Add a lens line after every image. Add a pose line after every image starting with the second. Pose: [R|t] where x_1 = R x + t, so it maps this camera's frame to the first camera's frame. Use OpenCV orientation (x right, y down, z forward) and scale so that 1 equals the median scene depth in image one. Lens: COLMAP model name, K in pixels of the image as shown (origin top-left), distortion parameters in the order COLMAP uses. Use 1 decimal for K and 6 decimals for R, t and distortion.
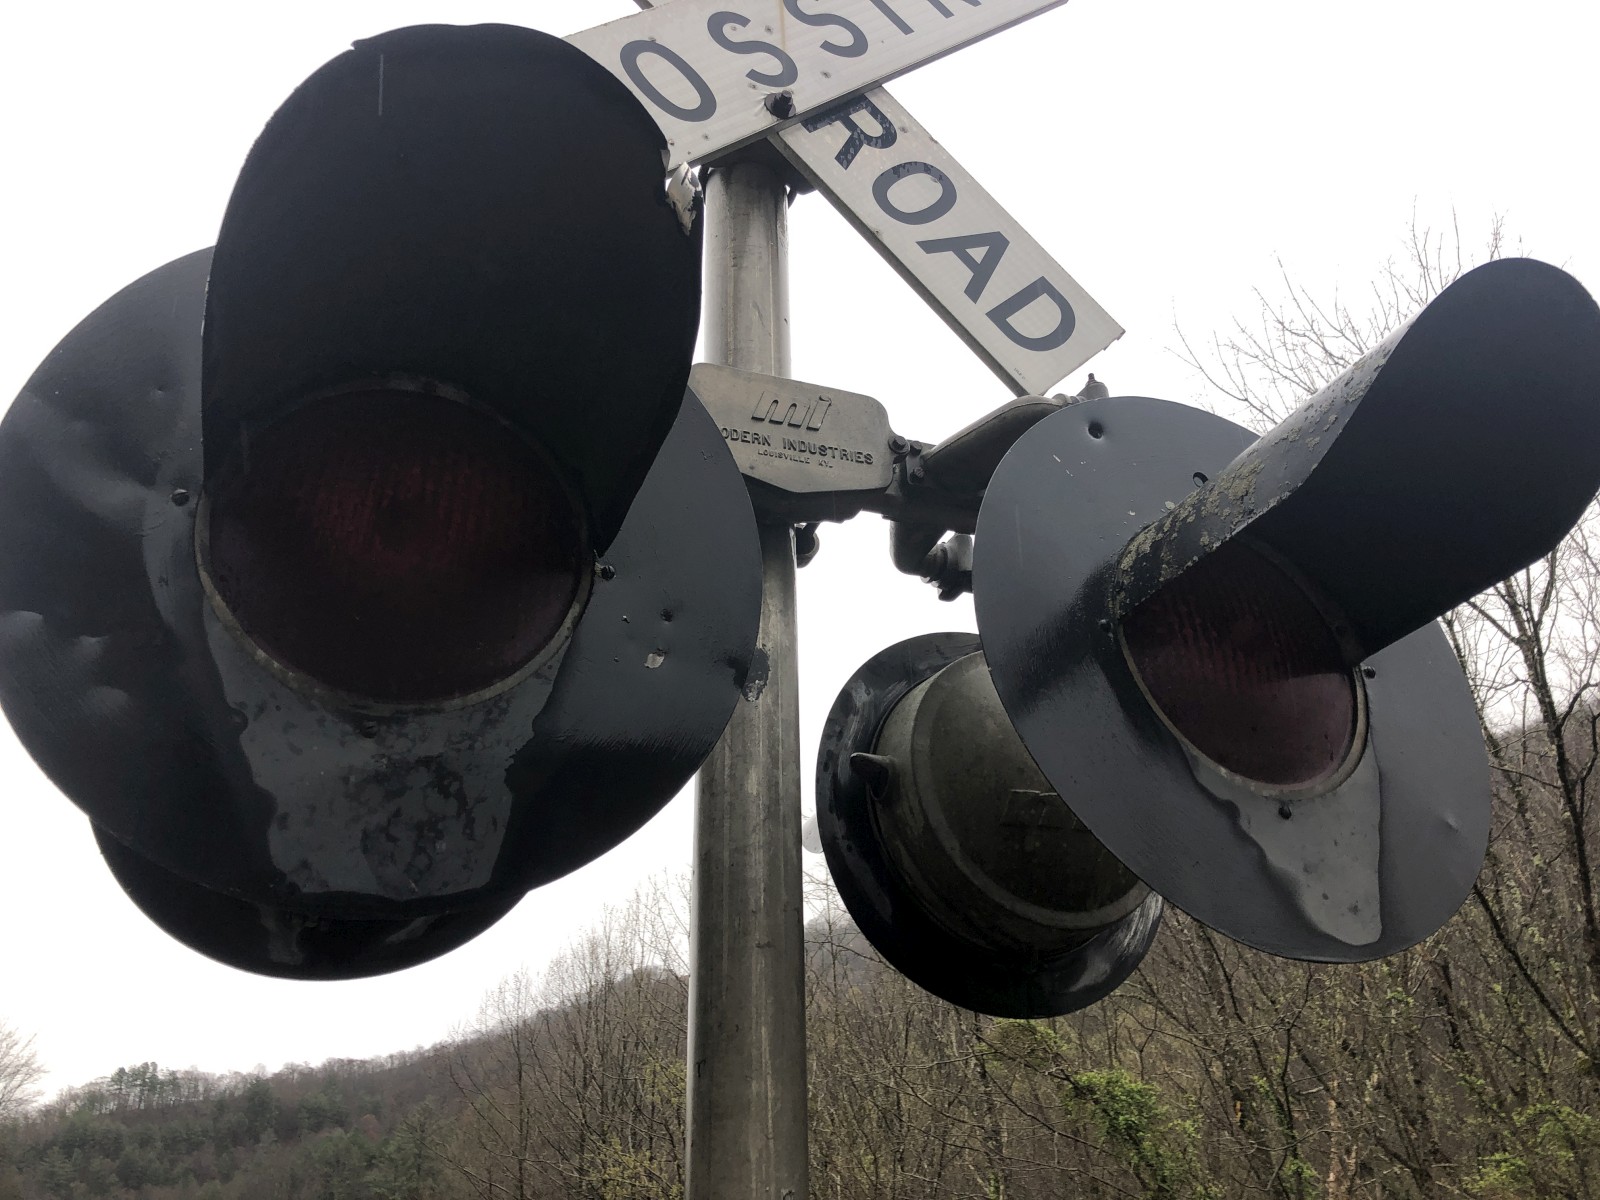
lens RADIAL K [[1323.1, 0, 802.4], [0, 1323.1, 575.3], [0, 0, 1]] dist [0.002054, -0.008092]
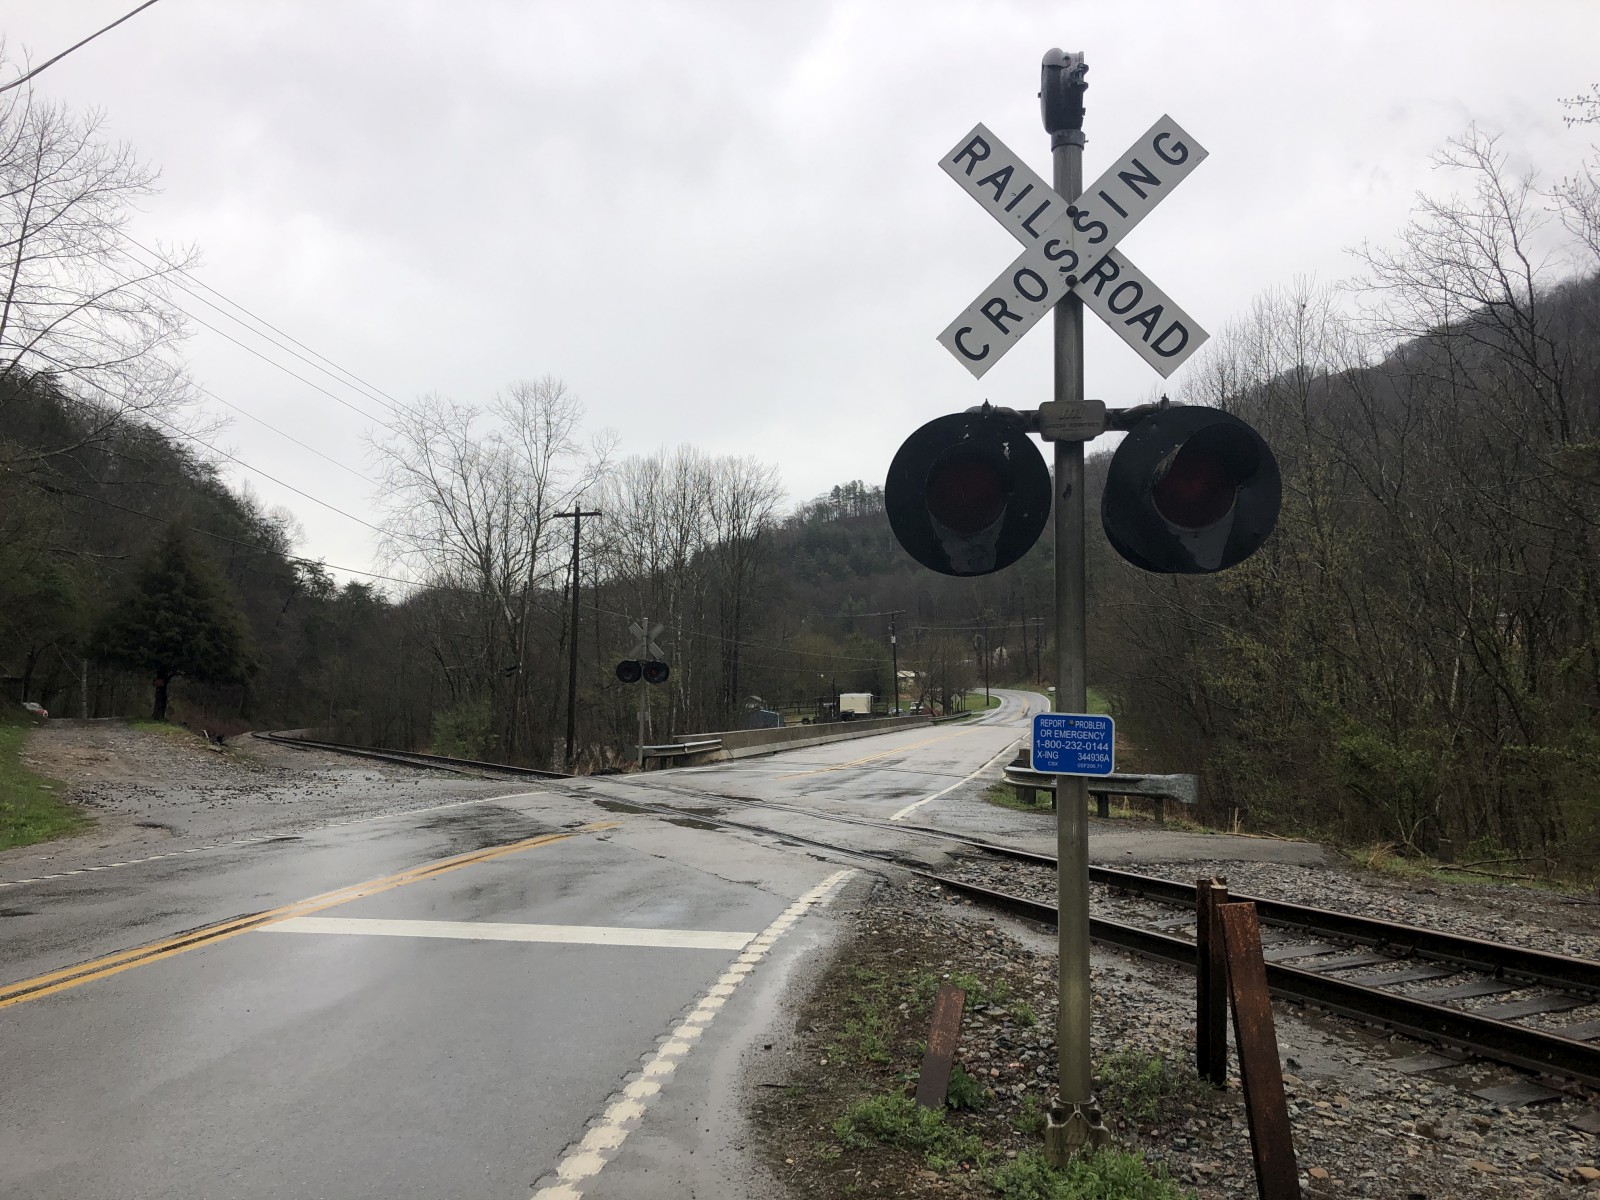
lens RADIAL K [[1323.1, 0, 802.4], [0, 1323.1, 575.3], [0, 0, 1]] dist [0.002054, -0.008092]
pose [[0.889024, -0.008881, -0.457775, 0.745553], [0.201653, 0.905216, 0.374059, -0.932711], [0.411063, -0.424859, 0.806549, -1.762438]]
